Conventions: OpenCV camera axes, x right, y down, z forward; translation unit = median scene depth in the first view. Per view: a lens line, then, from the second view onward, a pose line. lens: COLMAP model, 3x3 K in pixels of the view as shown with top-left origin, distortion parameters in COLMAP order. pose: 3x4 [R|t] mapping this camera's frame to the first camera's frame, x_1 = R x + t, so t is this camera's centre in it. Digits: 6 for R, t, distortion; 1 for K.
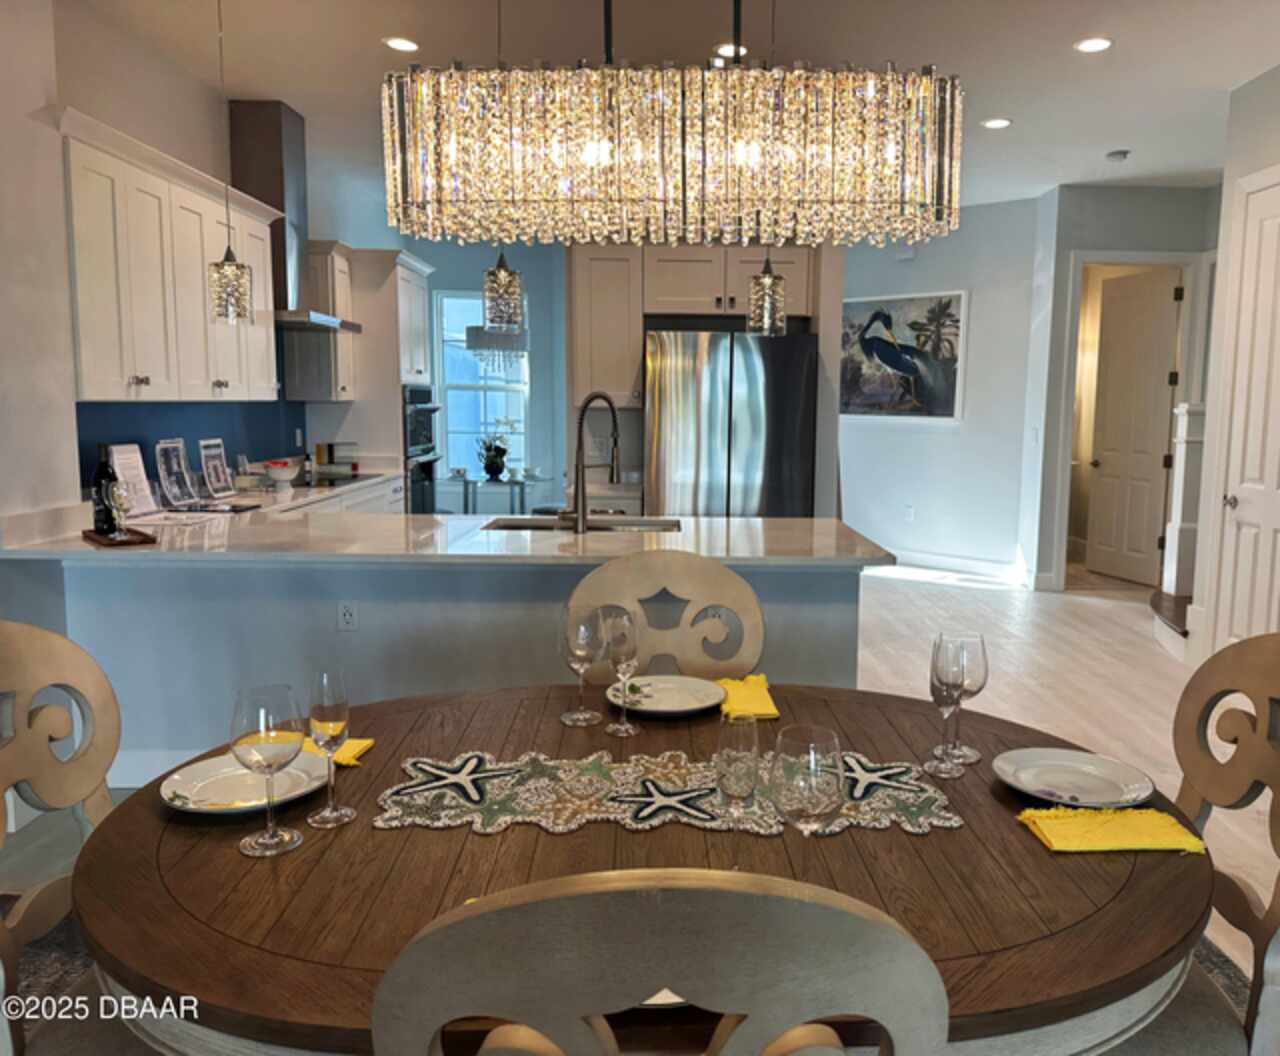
lens RADIAL K [[1088.8, 0, 640.0], [0, 1088.8, 528.0], [0, 0, 1]] dist [0.135707, -0.256272]
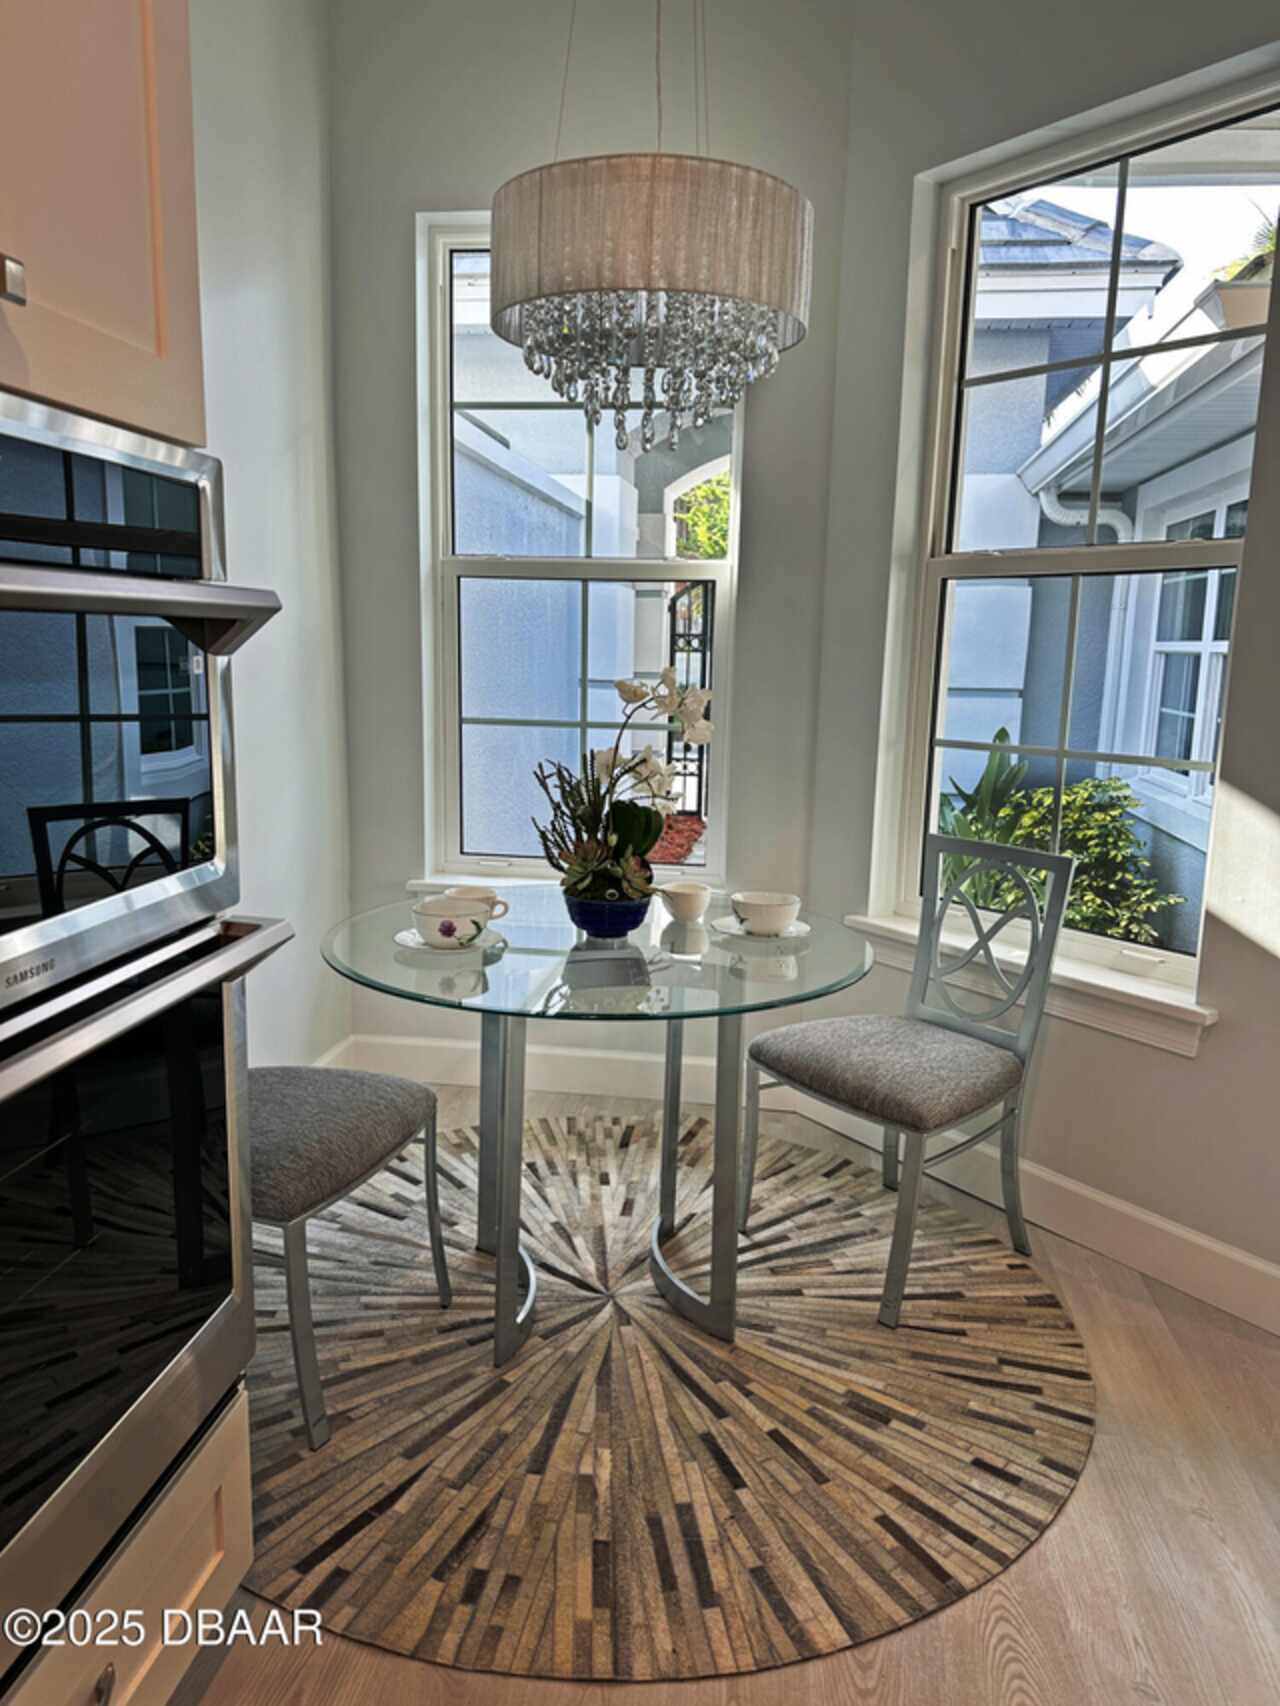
lens RADIAL K [[1205.4, 0, 640.0], [0, 1205.4, 853.0], [0, 0, 1]] dist [0.096014, -0.109791]
pose [[0.985021, 0.036990, -0.168420, -0.258093], [-0.027625, 0.997956, 0.057618, -0.242699], [0.170207, -0.052102, 0.984030, 2.302406]]
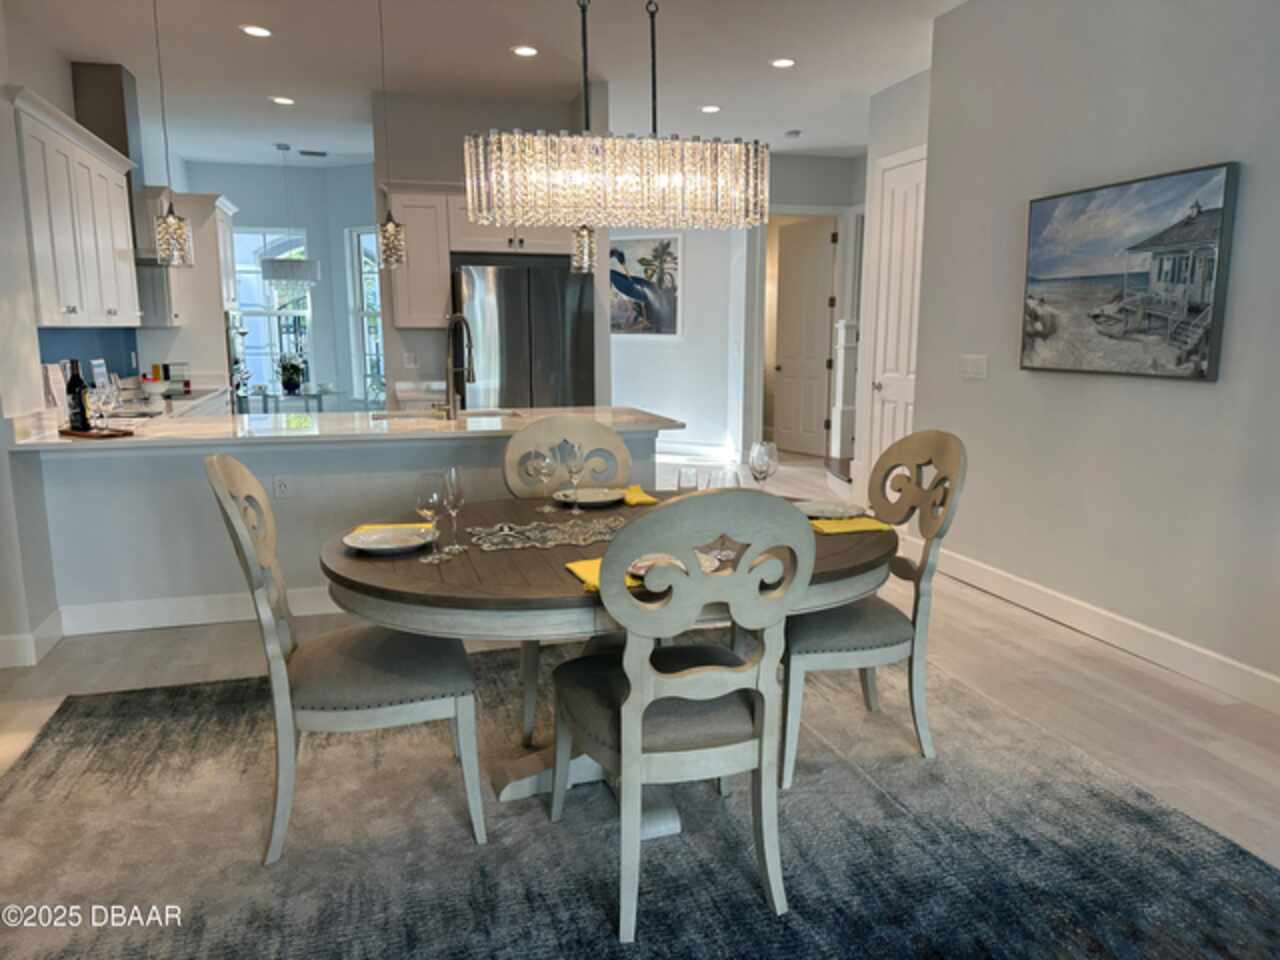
lens RADIAL K [[904.4, 0, 640.0], [0, 904.4, 480.0], [0, 0, 1]] dist [0.096014, -0.109791]
pose [[0.970016, -0.056806, 0.236309, -0.033648], [0.043755, 0.997232, 0.060117, 0.007396], [-0.239070, -0.047975, 0.969817, -0.052327]]
